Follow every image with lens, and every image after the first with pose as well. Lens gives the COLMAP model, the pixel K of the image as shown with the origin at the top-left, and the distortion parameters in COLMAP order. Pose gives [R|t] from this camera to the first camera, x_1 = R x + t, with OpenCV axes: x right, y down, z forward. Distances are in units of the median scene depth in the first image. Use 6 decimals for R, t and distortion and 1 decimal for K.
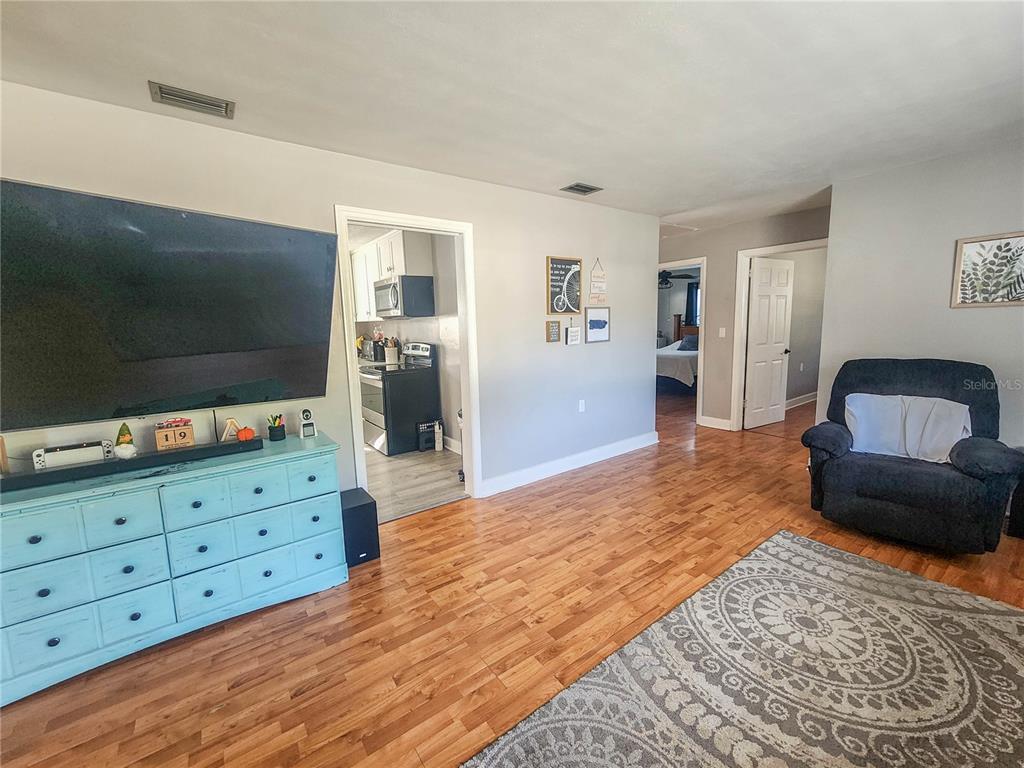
lens RADIAL K [[428.4, 0, 511.6], [0, 428.4, 379.0], [0, 0, 1]] dist [0.006721, 0.000494]
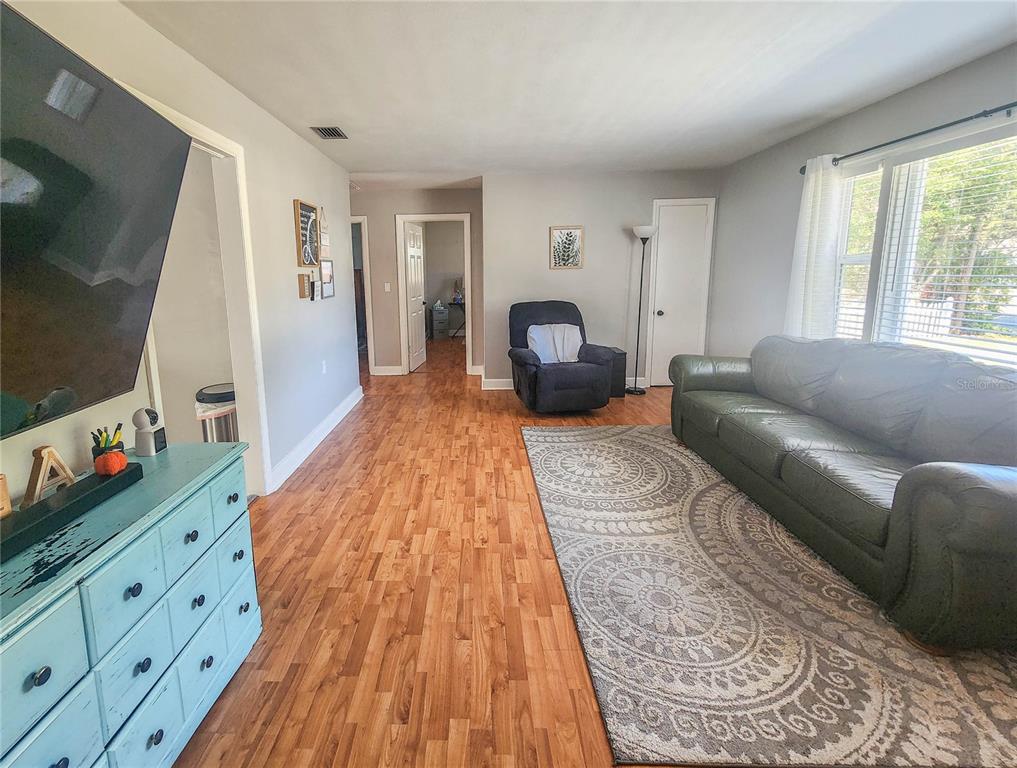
lens RADIAL K [[466.1, 0, 471.4], [0, 466.1, 352.6], [0, 0, 1]] dist [0.004732, 0.000332]
pose [[0.610251, -0.119005, 0.783219, -0.809249], [0.103832, 0.992139, 0.069847, -0.011279], [-0.785375, 0.038700, 0.617810, 0.245655]]
